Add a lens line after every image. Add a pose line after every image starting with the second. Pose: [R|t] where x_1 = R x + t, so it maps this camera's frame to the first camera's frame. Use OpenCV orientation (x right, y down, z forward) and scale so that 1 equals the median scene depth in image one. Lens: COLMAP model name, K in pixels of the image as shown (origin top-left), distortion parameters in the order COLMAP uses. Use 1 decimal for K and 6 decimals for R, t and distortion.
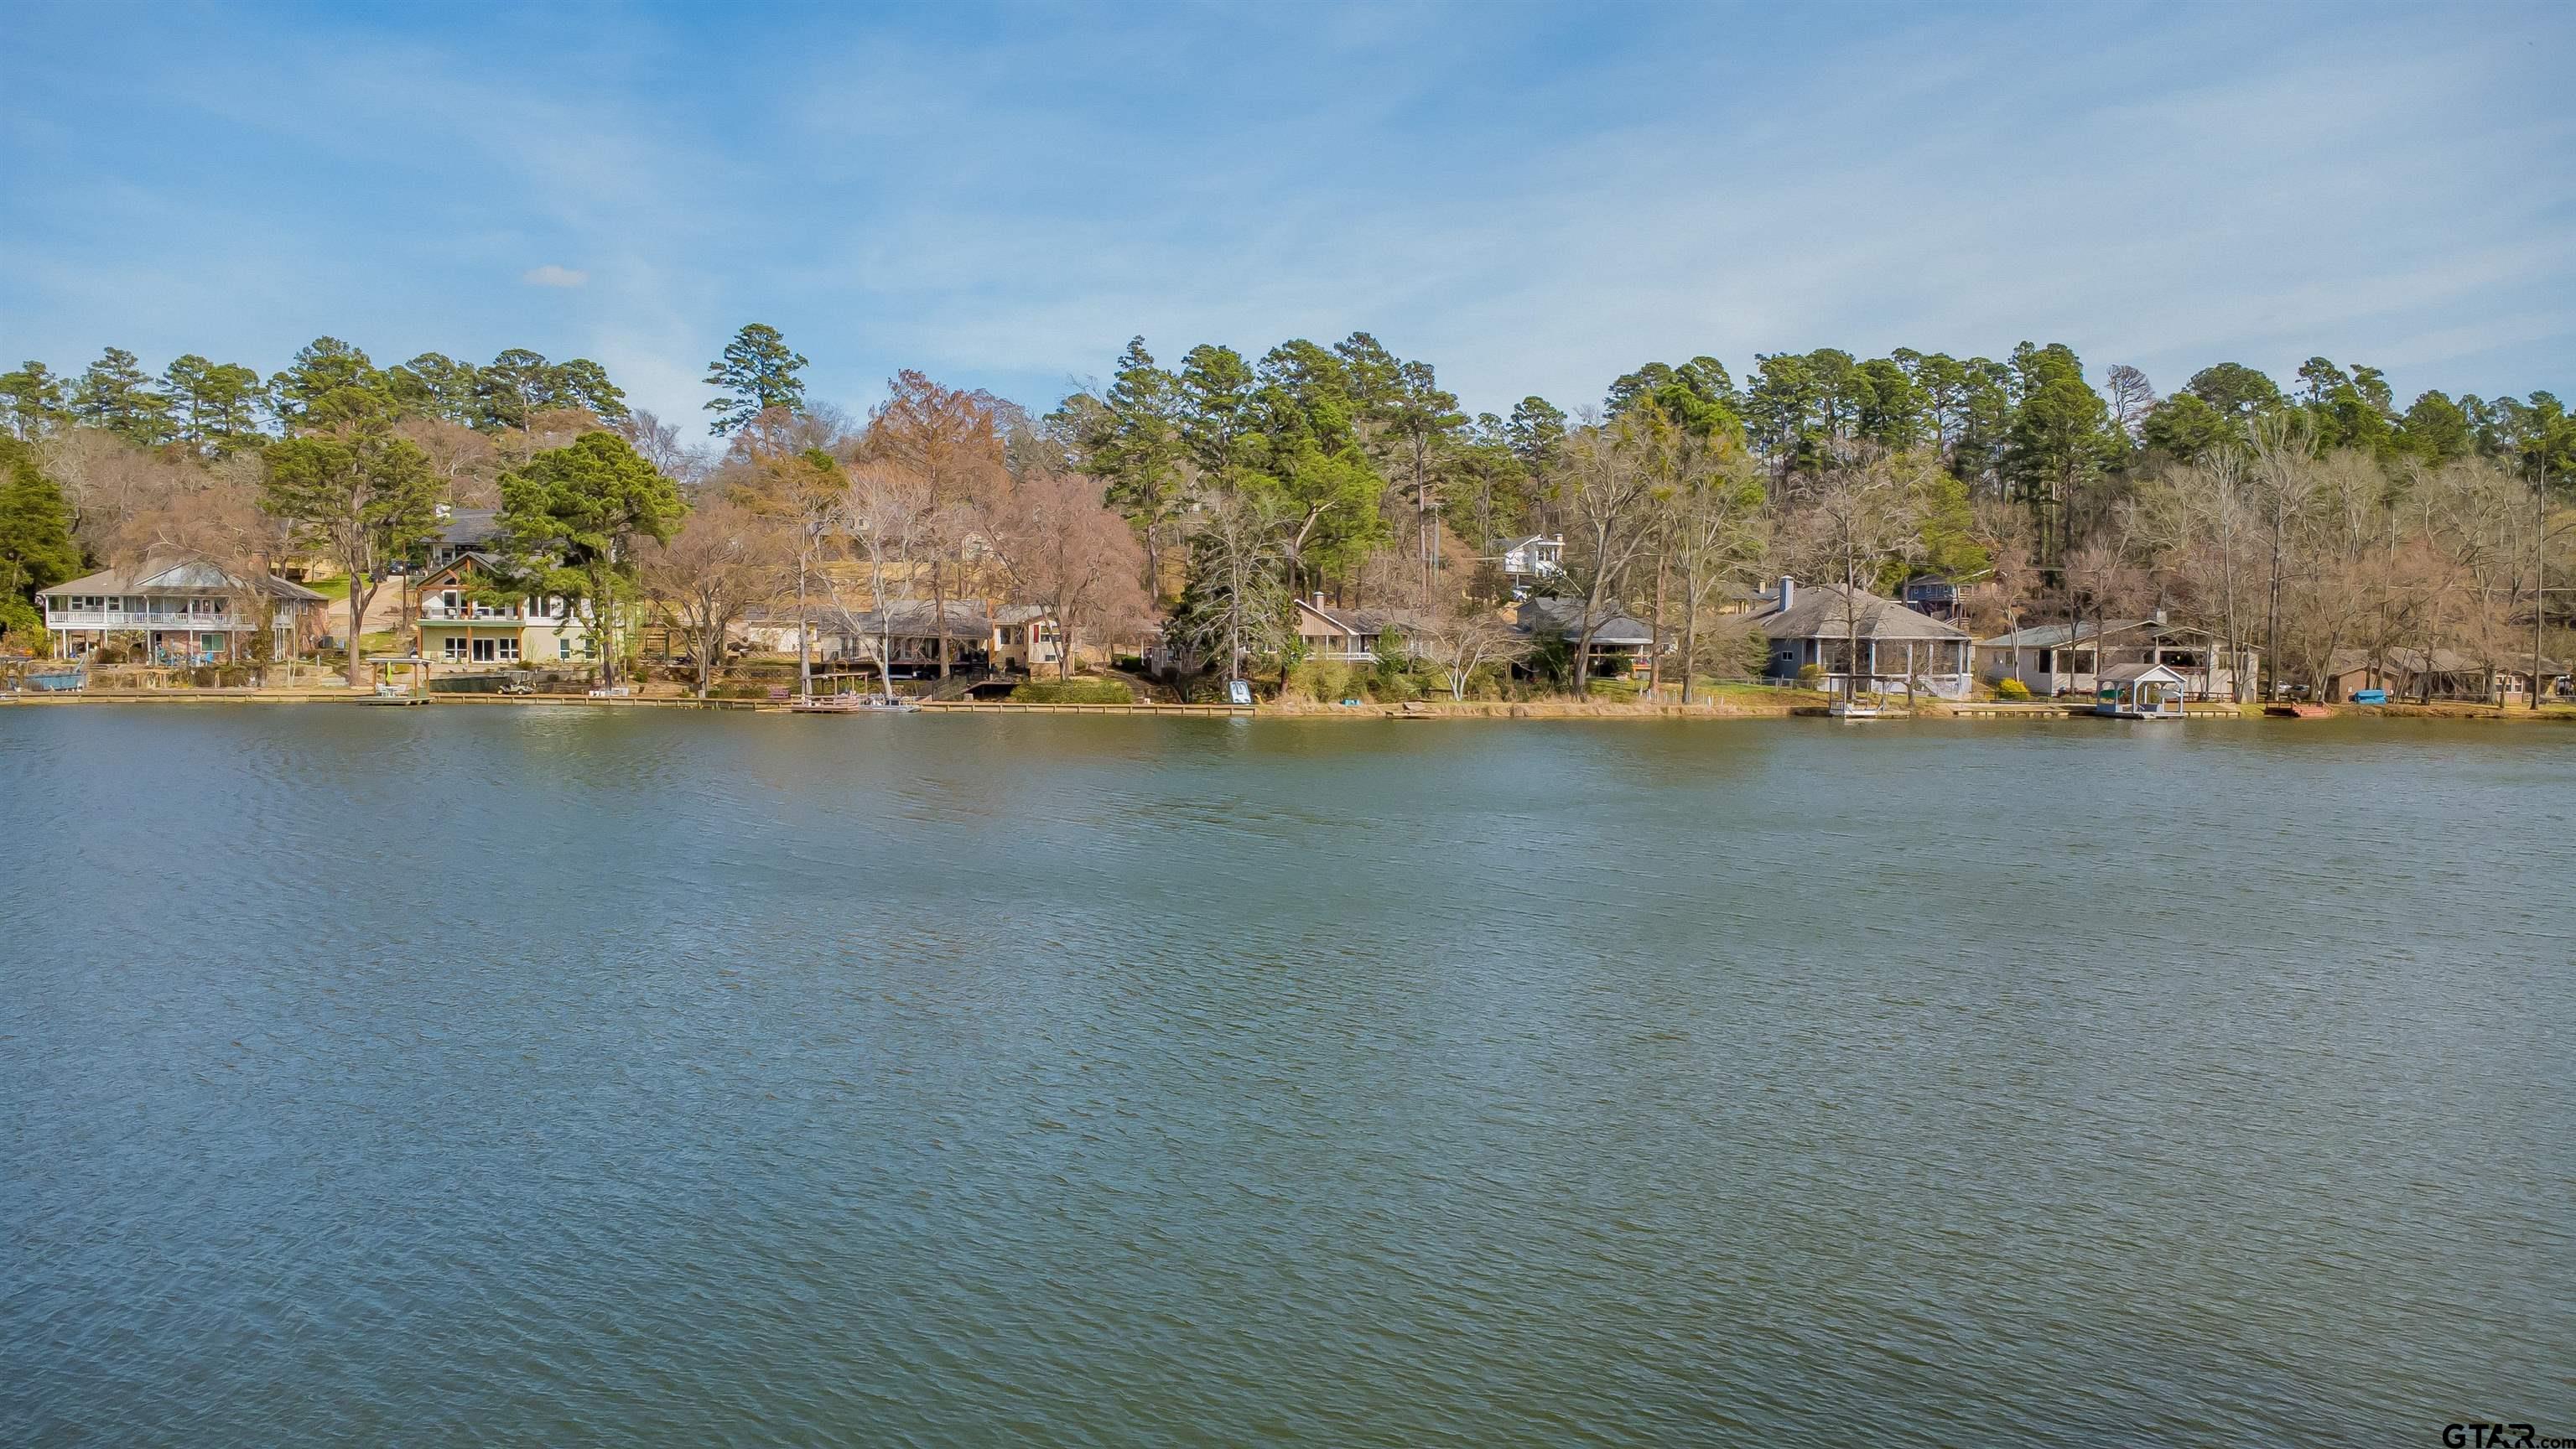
lens RADIAL K [[1807.1, 0, 1288.0], [0, 1807.1, 724.5], [0, 0, 1]] dist [0.007551, 0.000927]
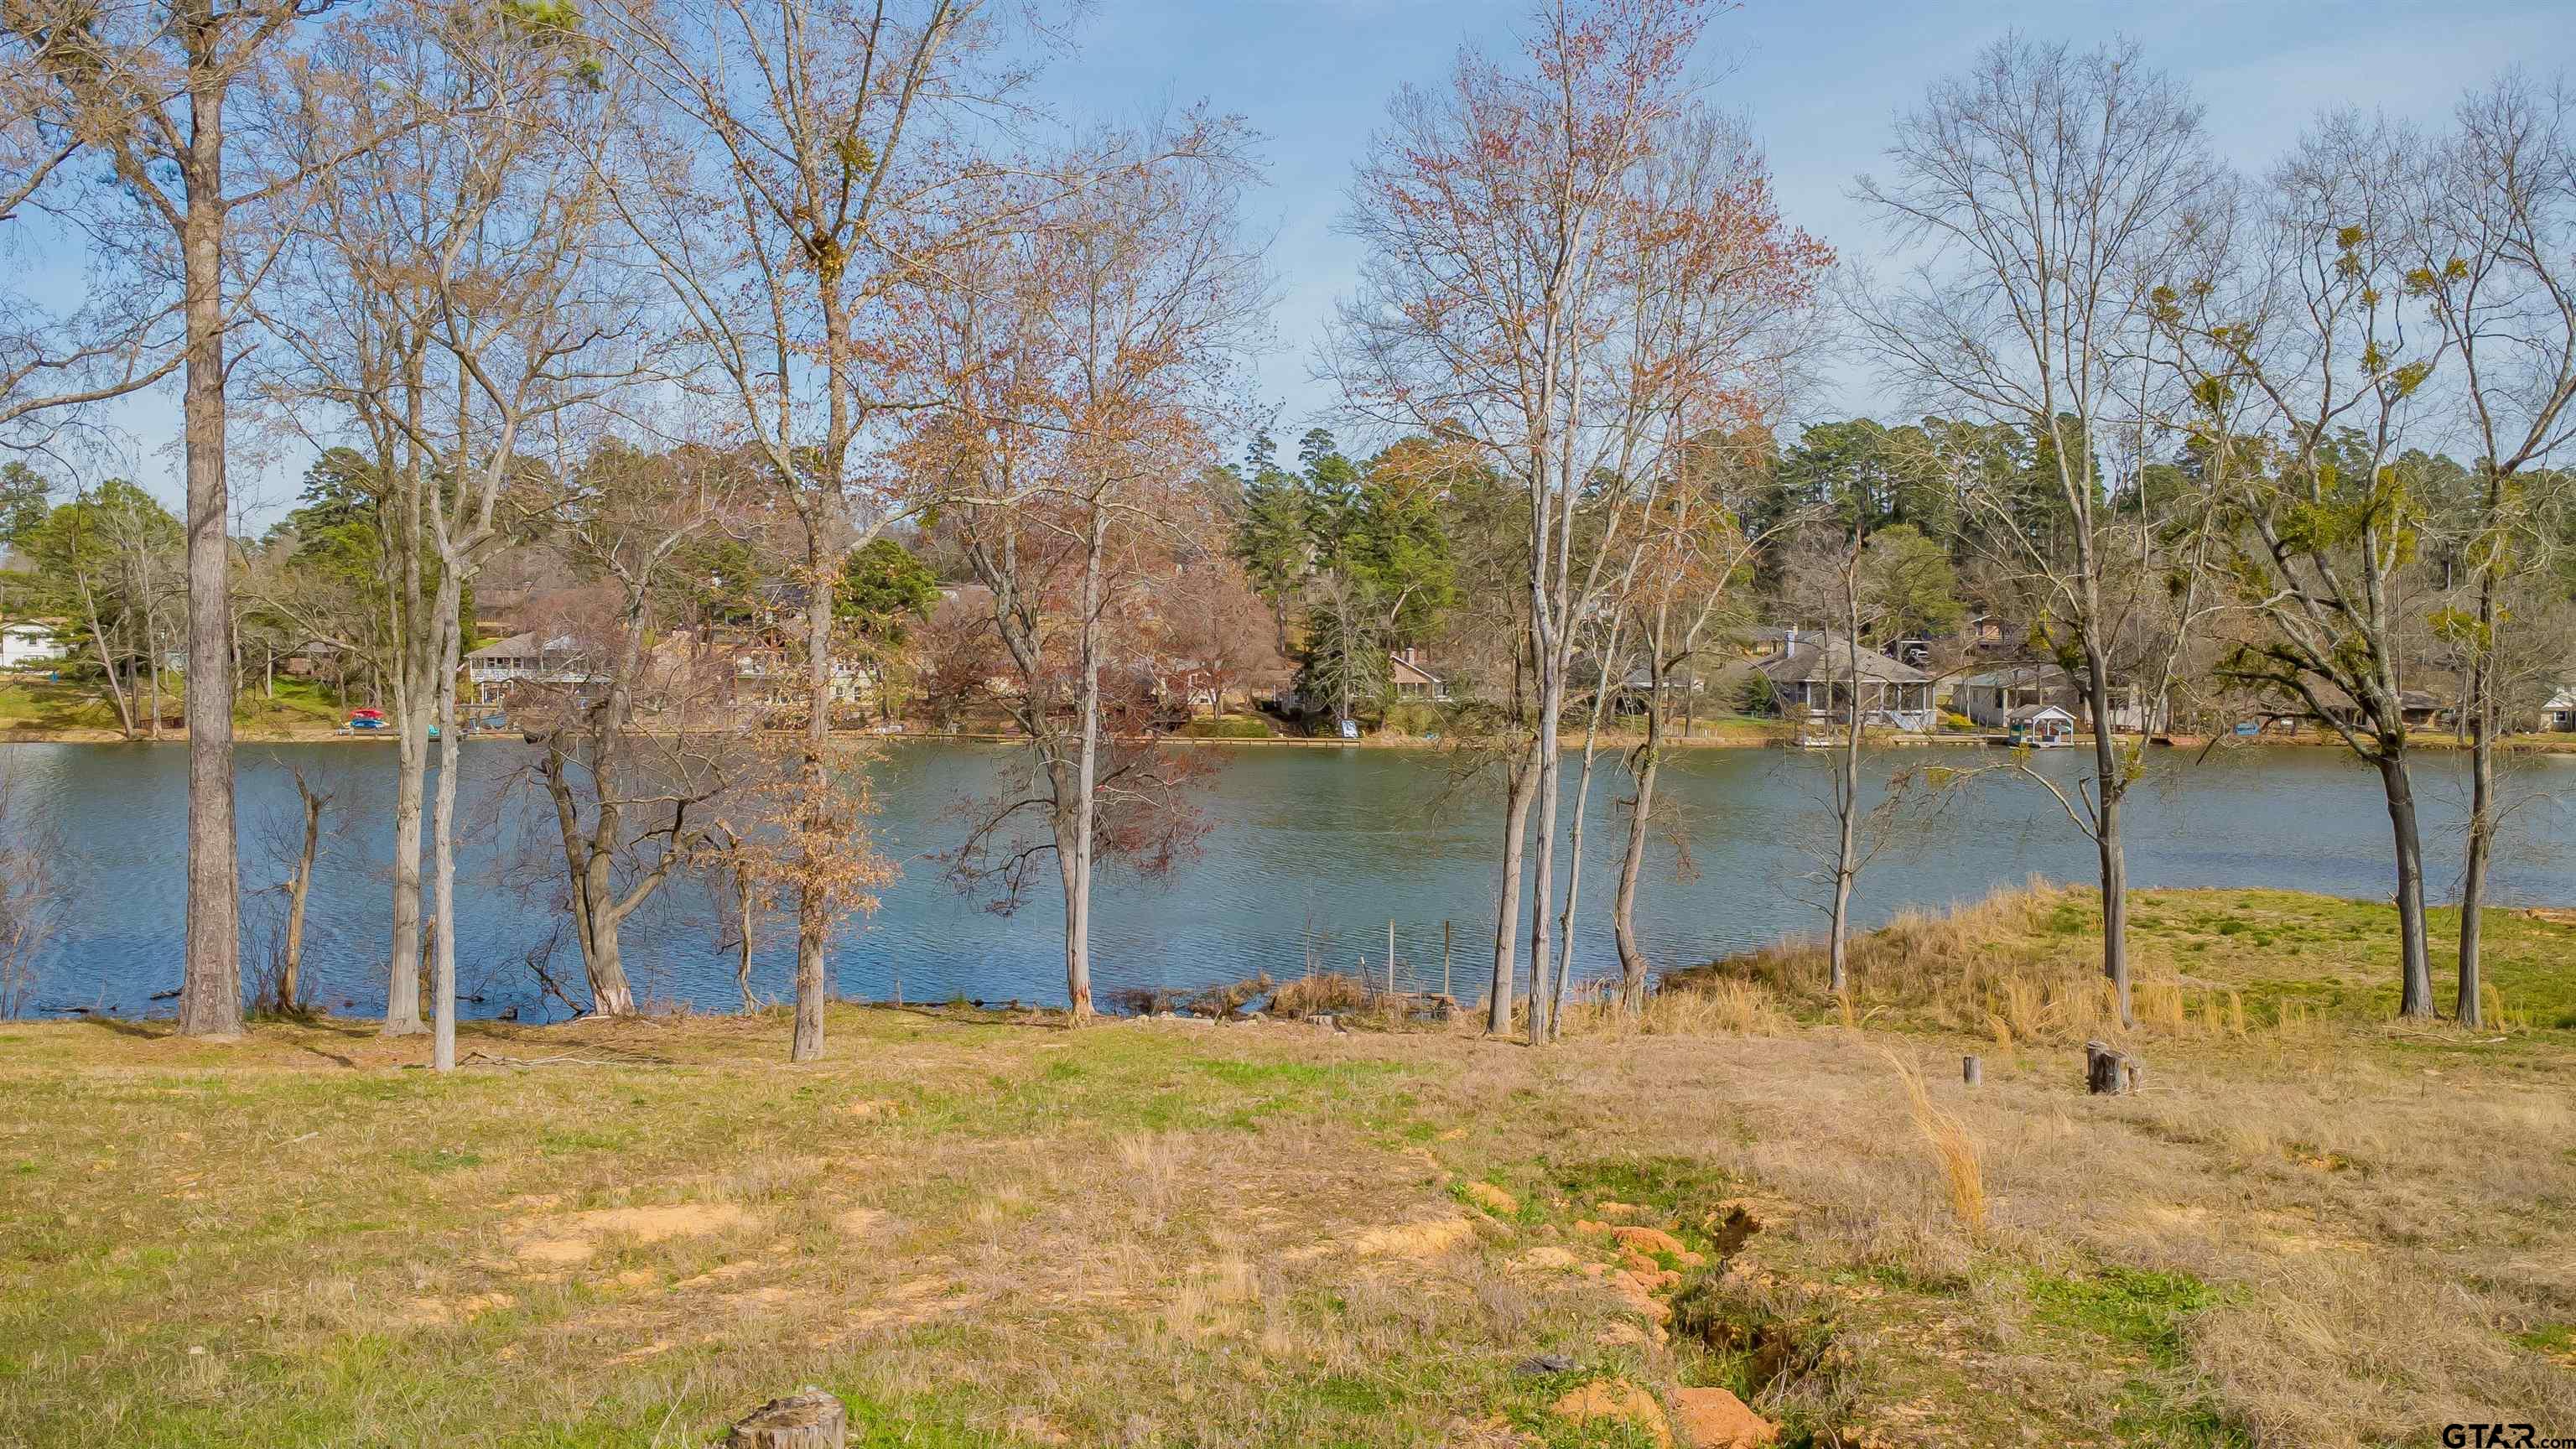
lens RADIAL K [[1807.1, 0, 1288.0], [0, 1807.1, 724.5], [0, 0, 1]] dist [0.007551, 0.000927]
pose [[0.998181, -0.001371, -0.060272, 0.007842], [0.000826, 0.999959, -0.009067, -0.007673], [0.060282, 0.009001, 0.998141, -0.306098]]
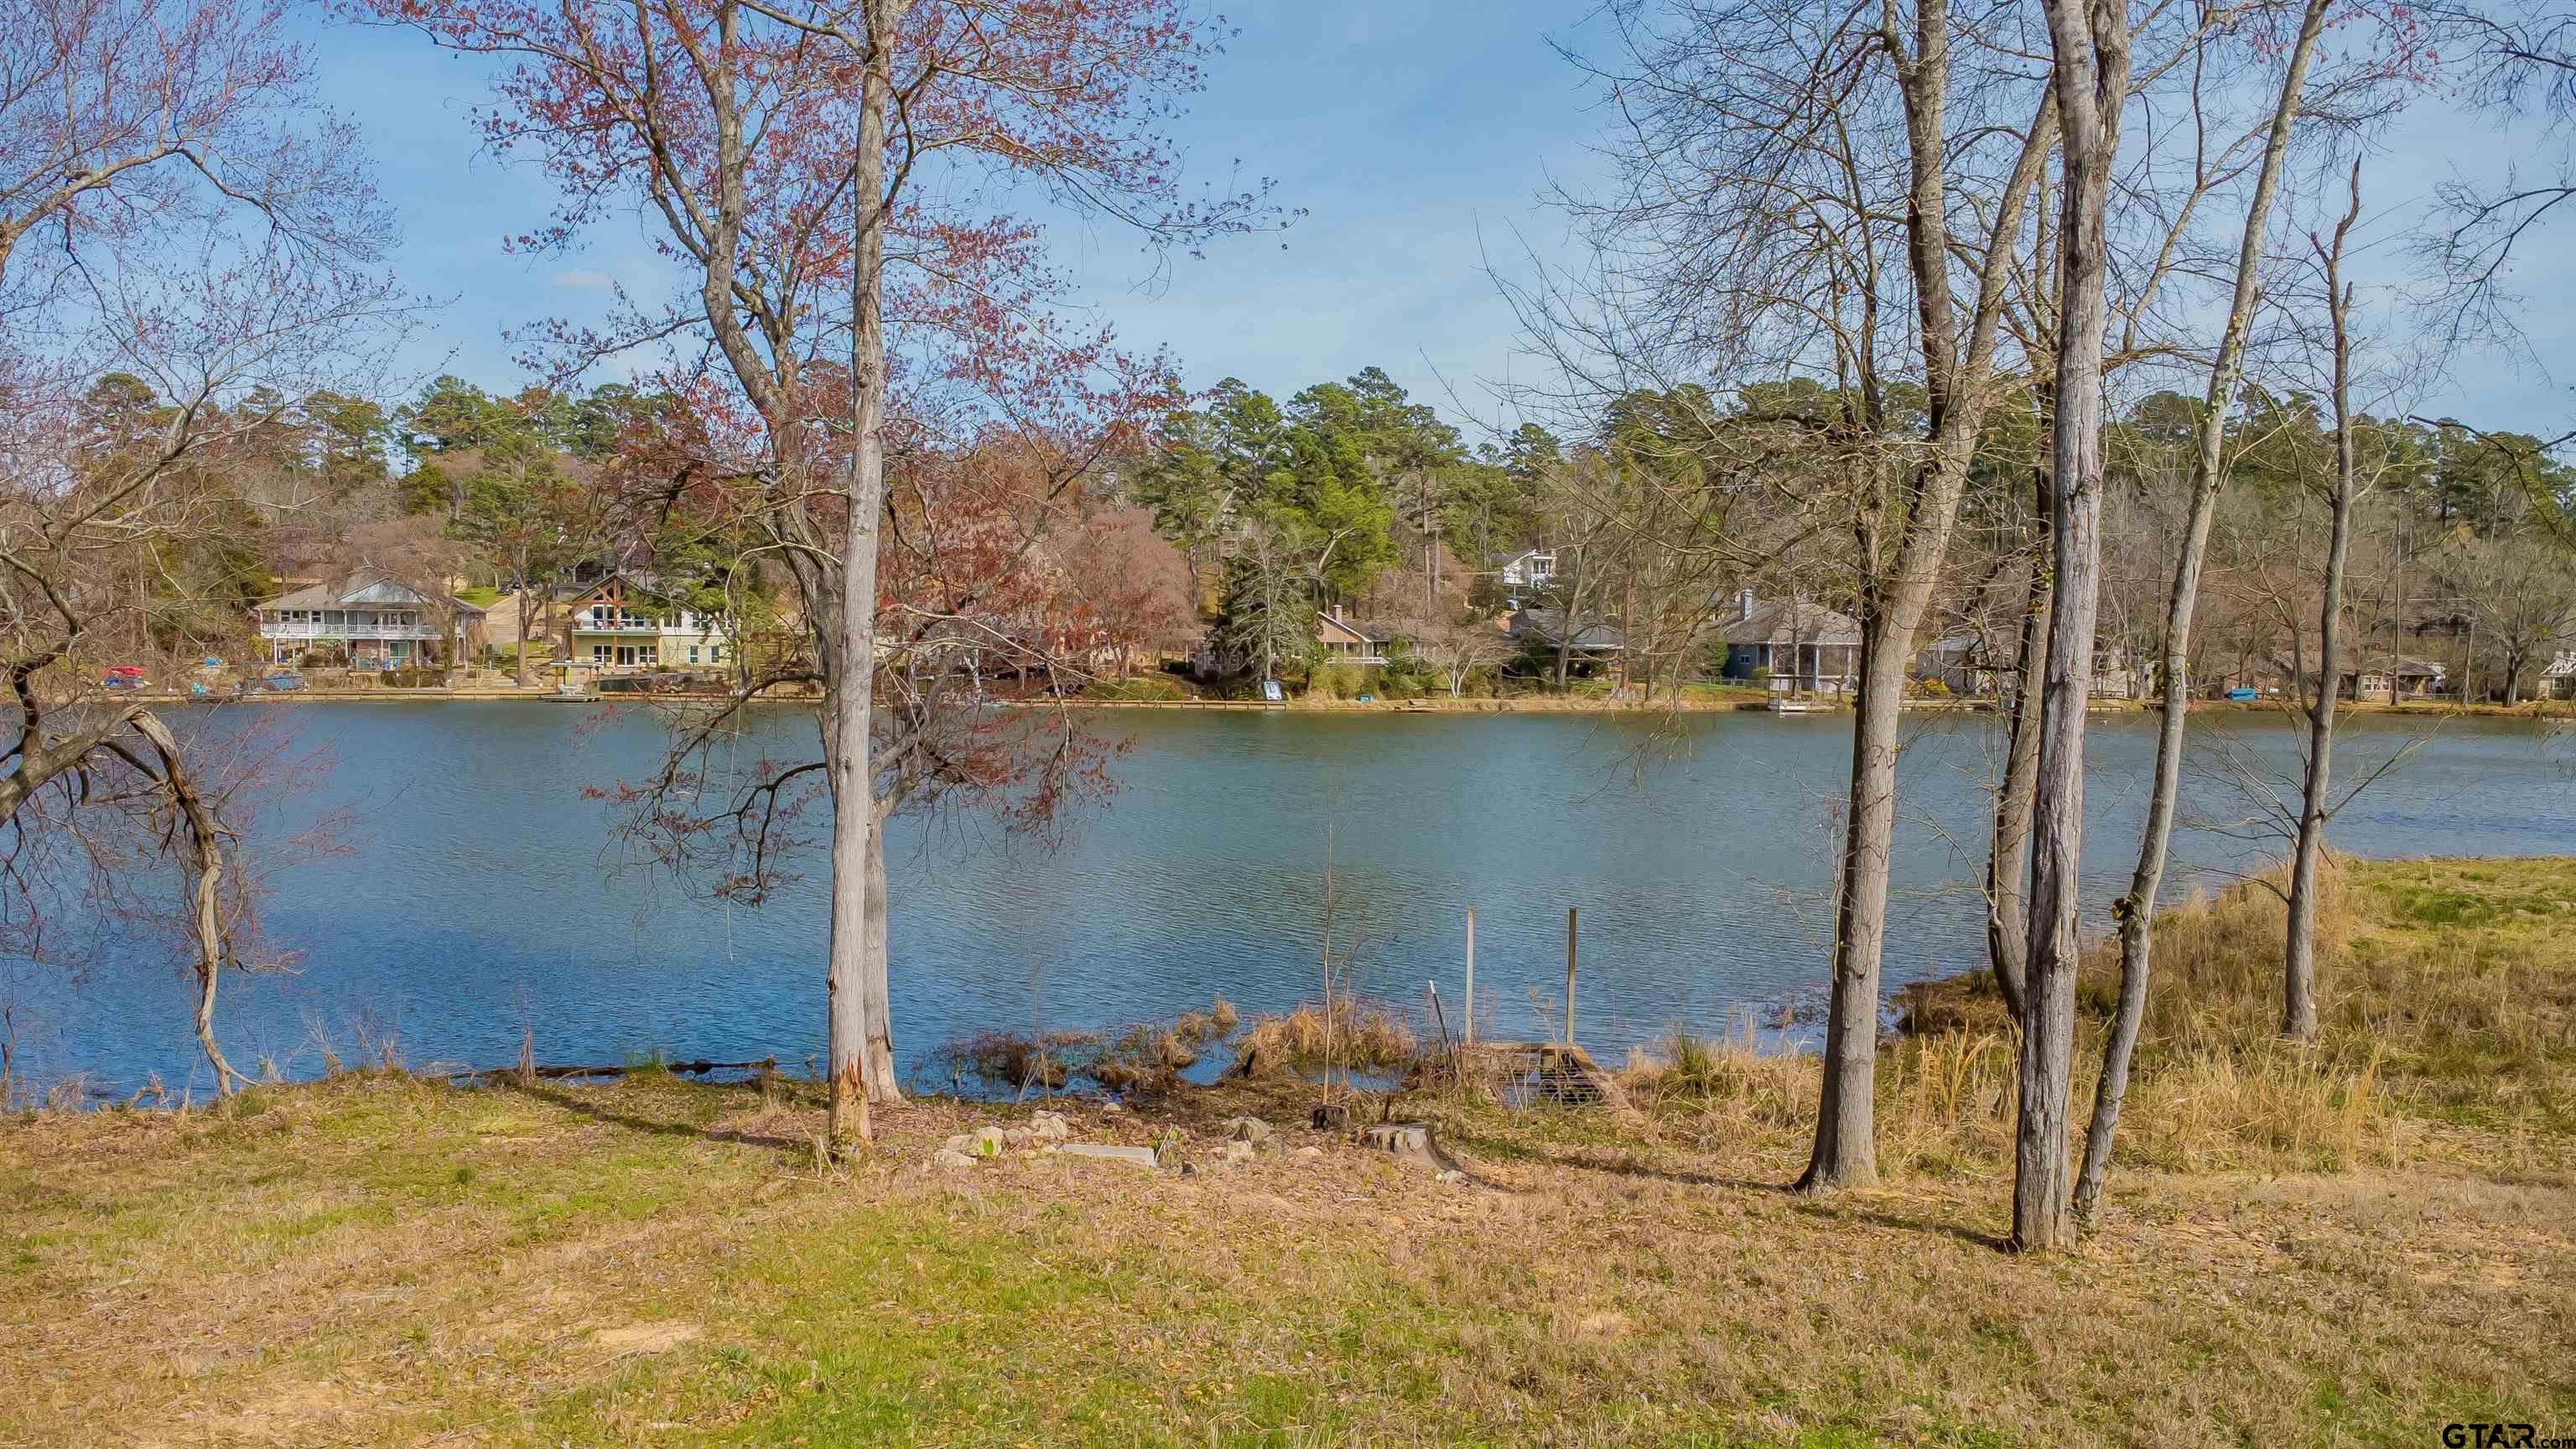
lens RADIAL K [[1807.1, 0, 1288.0], [0, 1807.1, 724.5], [0, 0, 1]] dist [0.007551, 0.000927]
pose [[0.999980, -0.000719, -0.006219, -0.007910], [0.000711, 0.999999, -0.001239, 0.005301], [0.006219, 0.001234, 0.999980, -0.172193]]
